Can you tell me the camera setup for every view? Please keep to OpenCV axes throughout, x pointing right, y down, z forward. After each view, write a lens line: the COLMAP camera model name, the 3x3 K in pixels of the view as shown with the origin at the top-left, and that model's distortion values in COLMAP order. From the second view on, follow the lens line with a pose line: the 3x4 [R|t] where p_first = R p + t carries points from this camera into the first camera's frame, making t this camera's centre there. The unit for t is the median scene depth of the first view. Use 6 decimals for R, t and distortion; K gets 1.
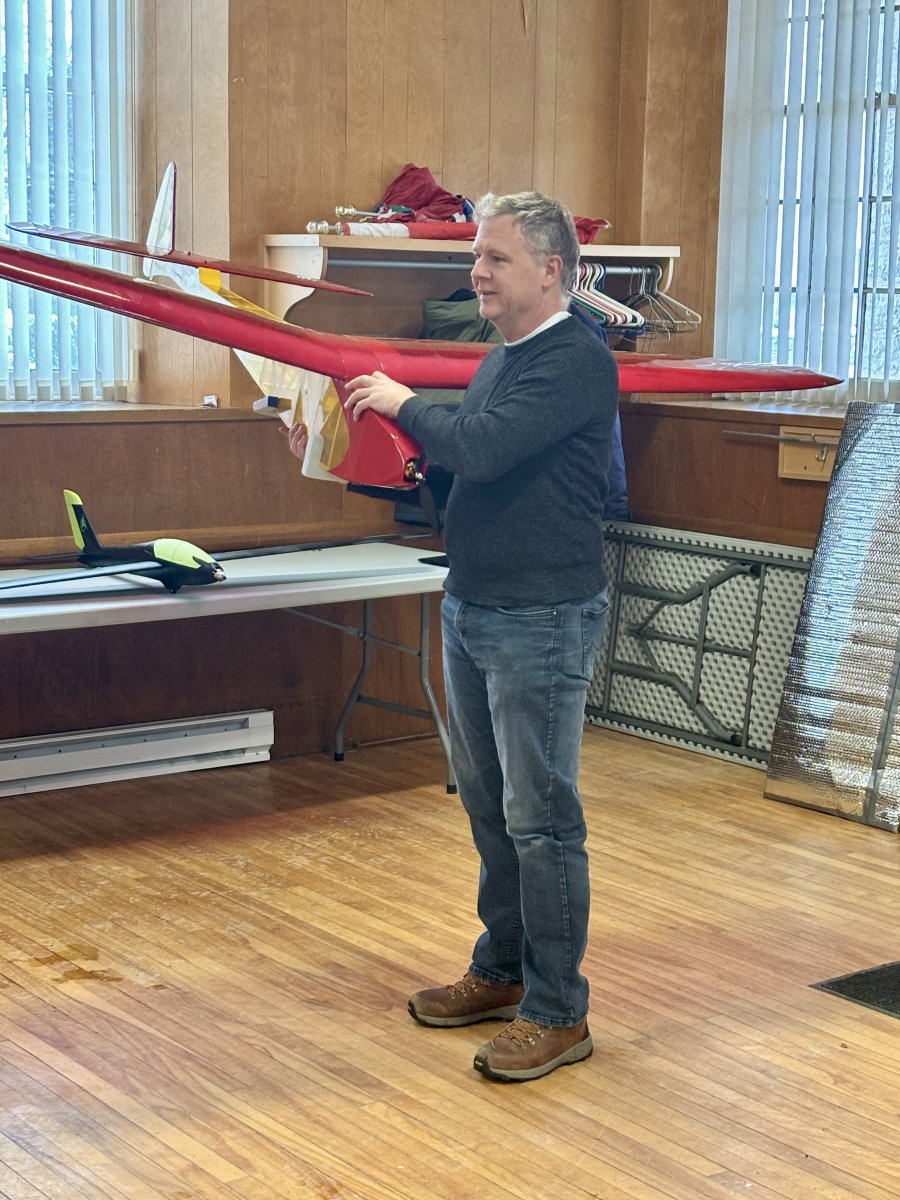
lens RADIAL K [[2140.7, 0, 429.2], [0, 2140.7, 619.6], [0, 0, 1]] dist [0.165680, 0.000000]
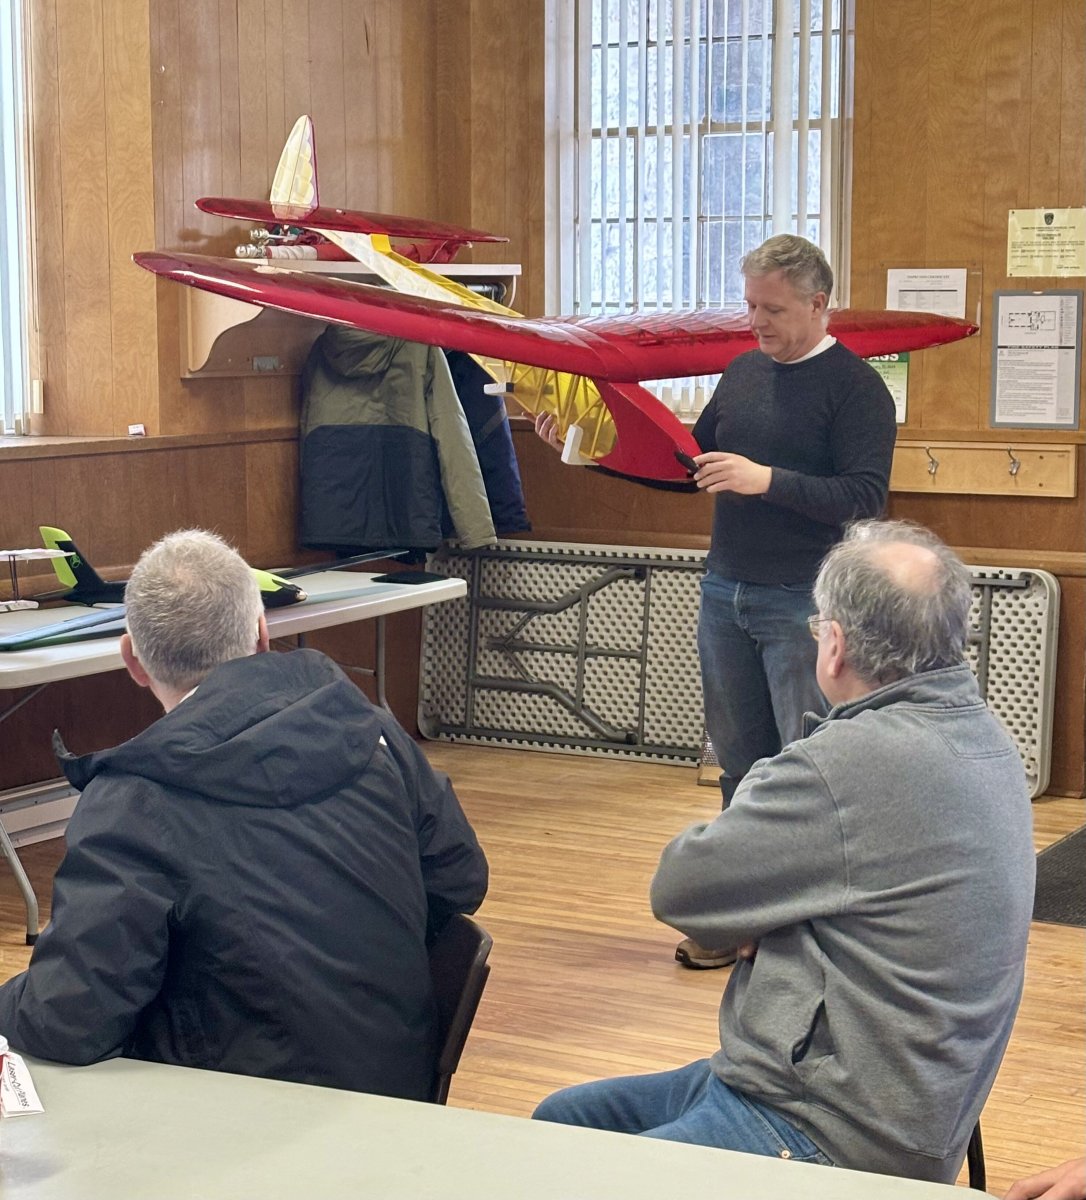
lens RADIAL K [[2643.4, 0, 552.4], [0, 2643.4, 592.8], [0, 0, 1]] dist [0.186668, 0.000000]
pose [[0.923342, -0.061341, 0.379046, -0.363929], [0.075867, 0.996841, -0.023490, 0.012730], [-0.376408, 0.050447, 0.925080, -0.161767]]
